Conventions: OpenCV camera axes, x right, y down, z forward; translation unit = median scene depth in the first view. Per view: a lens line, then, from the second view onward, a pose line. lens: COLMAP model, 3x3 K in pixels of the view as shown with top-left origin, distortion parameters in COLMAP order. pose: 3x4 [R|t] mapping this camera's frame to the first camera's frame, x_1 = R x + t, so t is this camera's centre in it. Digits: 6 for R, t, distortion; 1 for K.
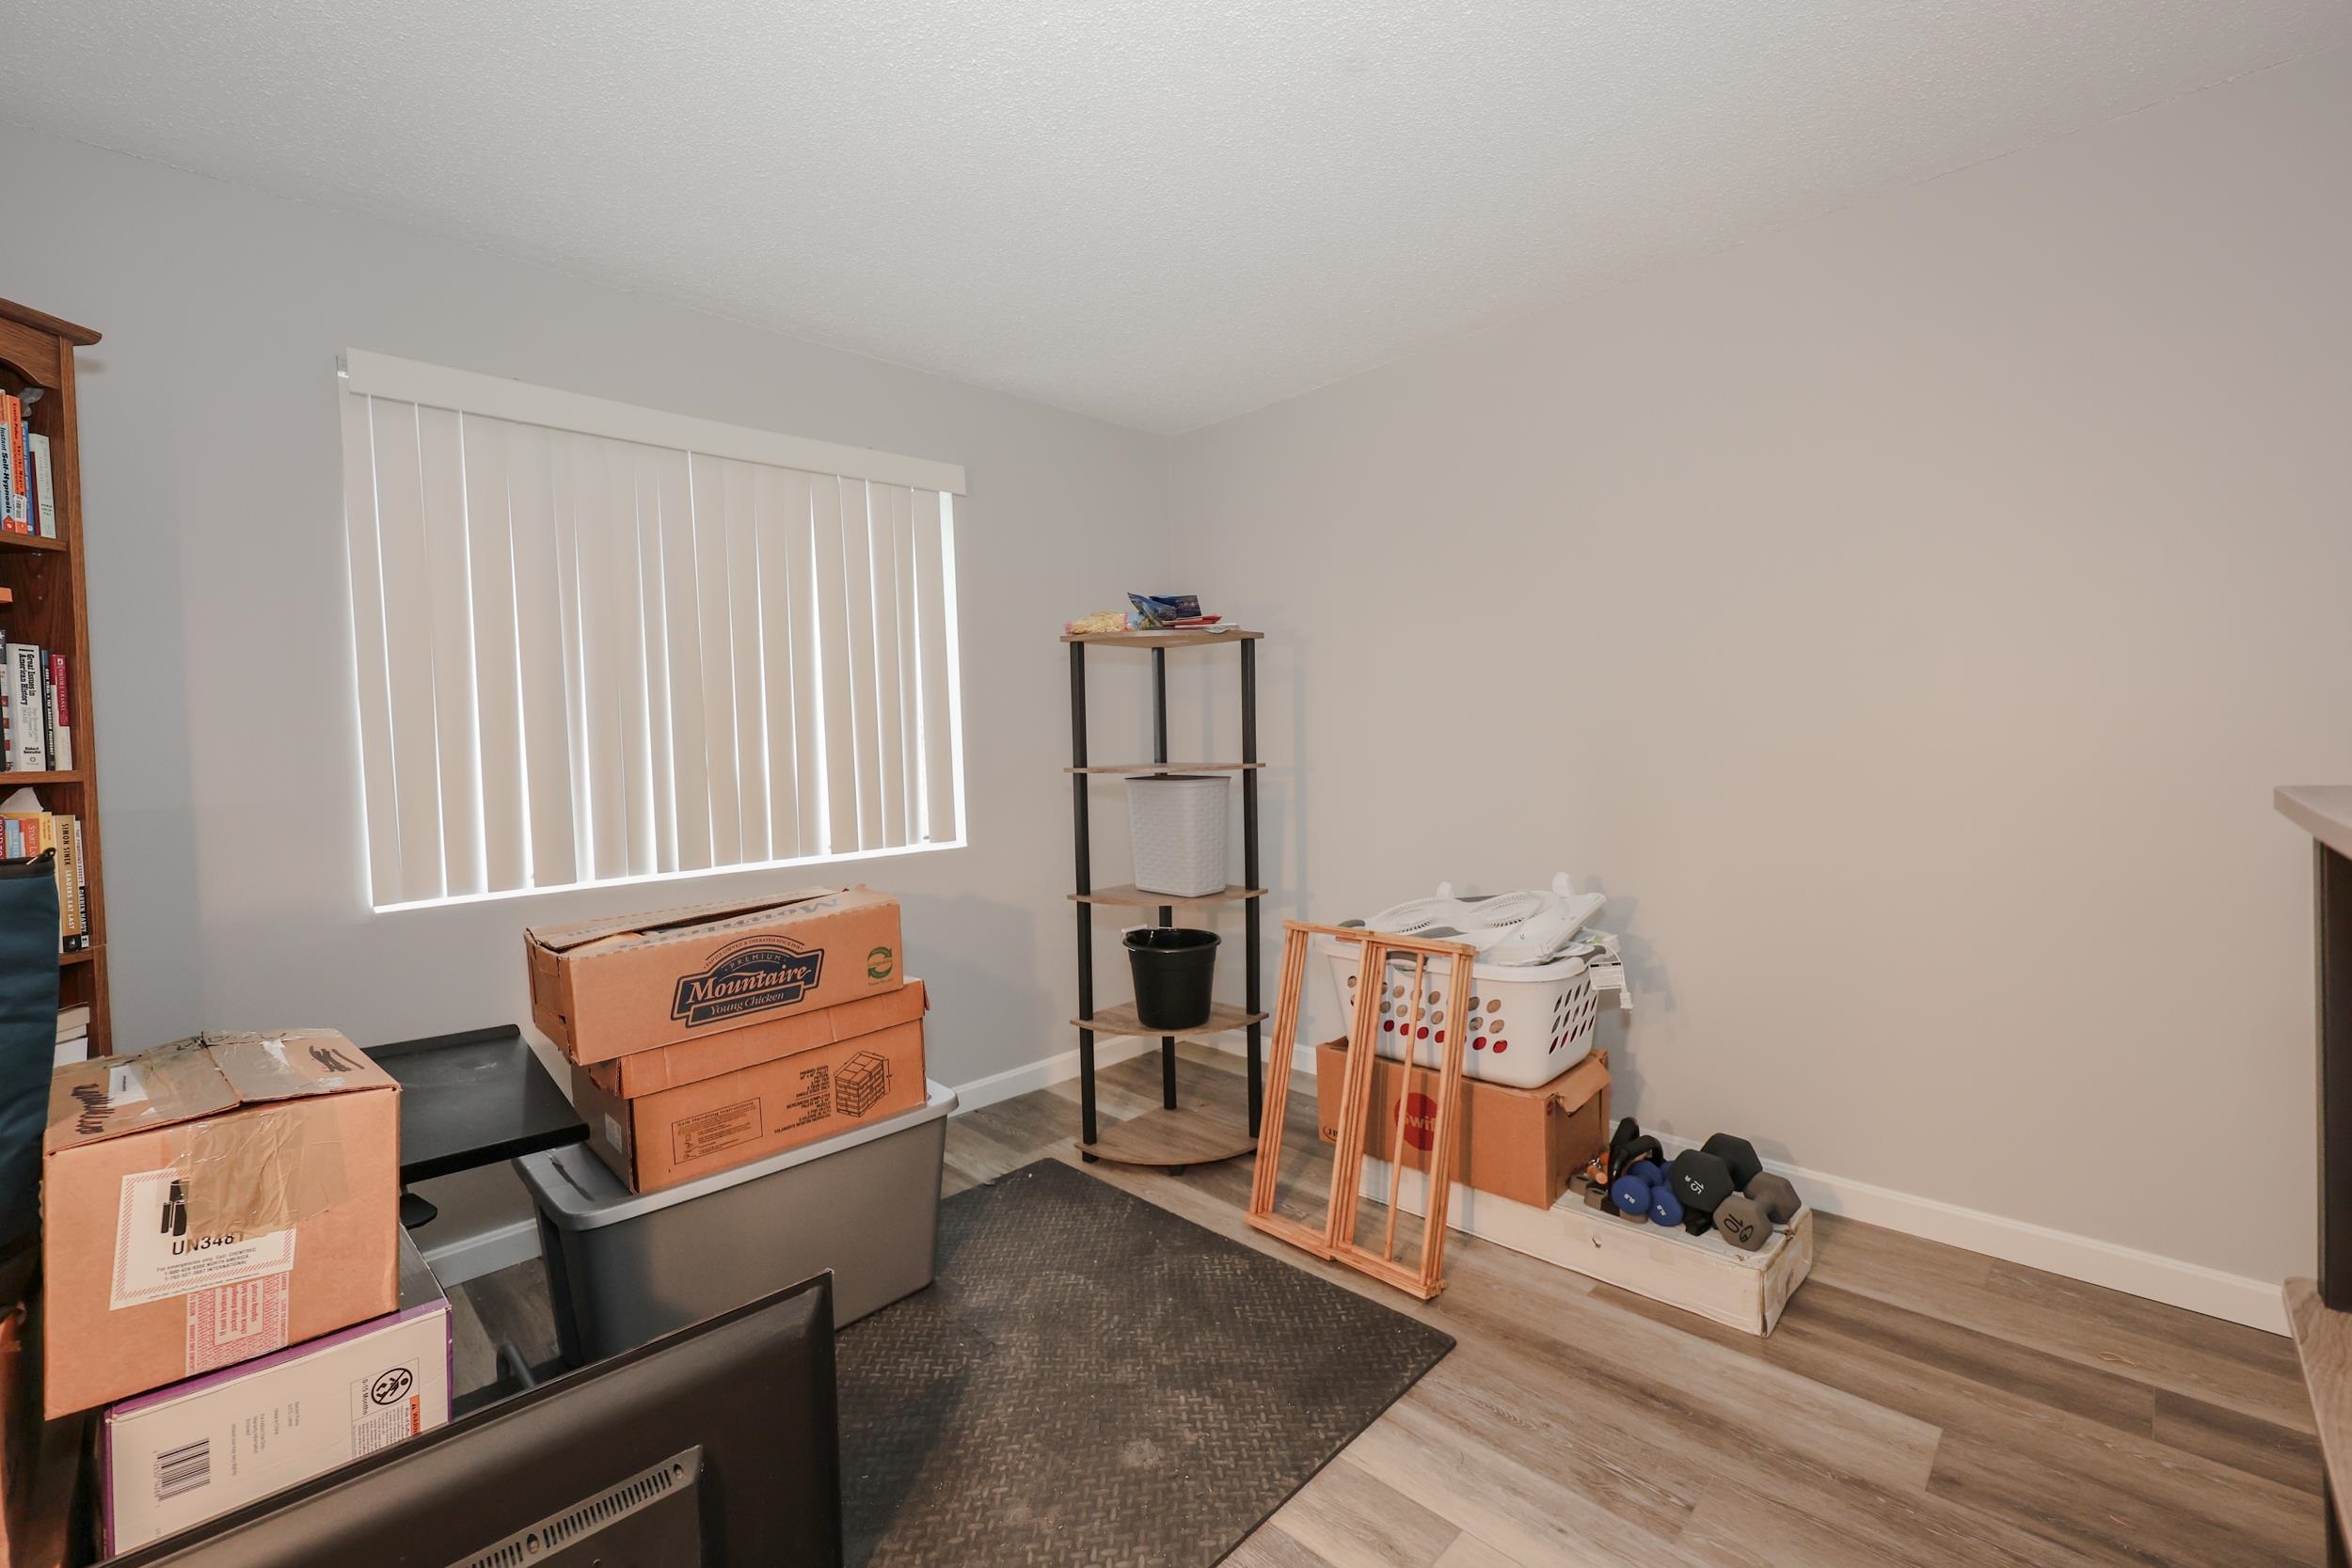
lens RADIAL K [[1018.5, 0, 1178.9], [0, 1018.5, 771.6], [0, 0, 1]] dist [-0.000552, -0.000227]
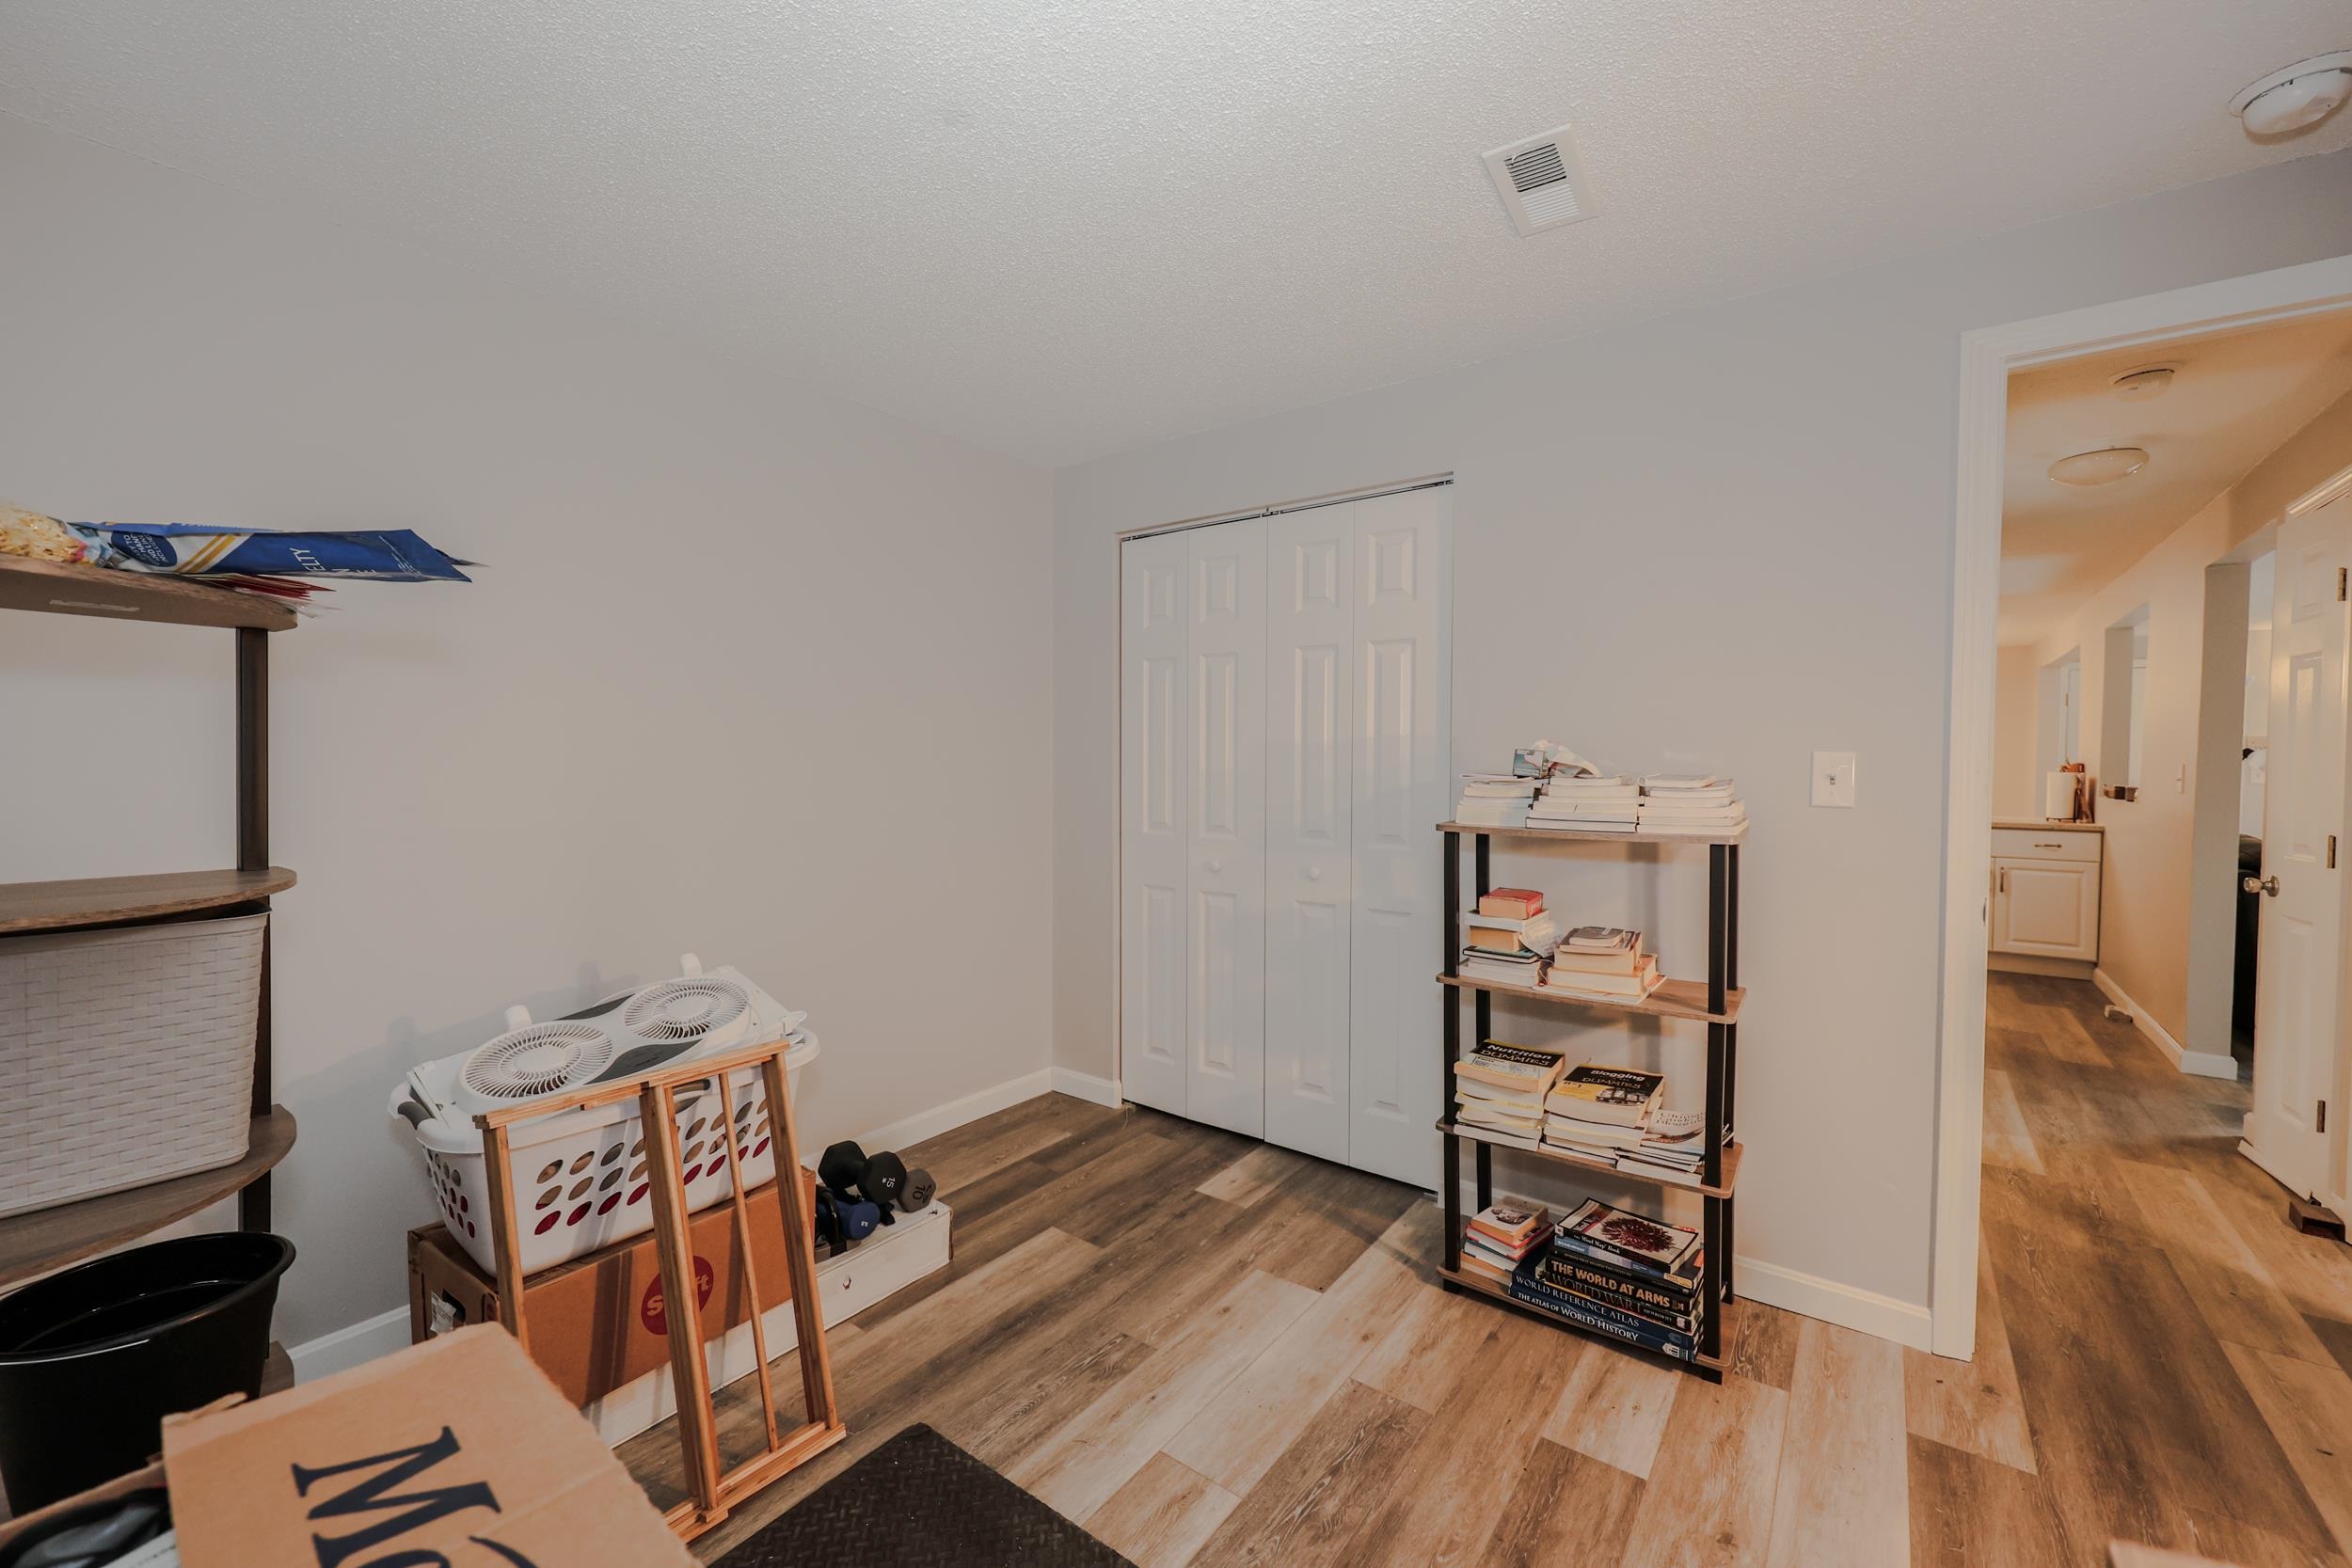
lens RADIAL K [[961.8, 0, 1181.6], [0, 961.8, 784.2], [0, 0, 1]] dist [-0.000132, -0.000102]
pose [[-0.126627, -0.008711, 0.991912, -0.709188], [0.057960, 0.998188, 0.016166, -0.047872], [-0.990256, 0.059539, -0.125893, 0.900608]]
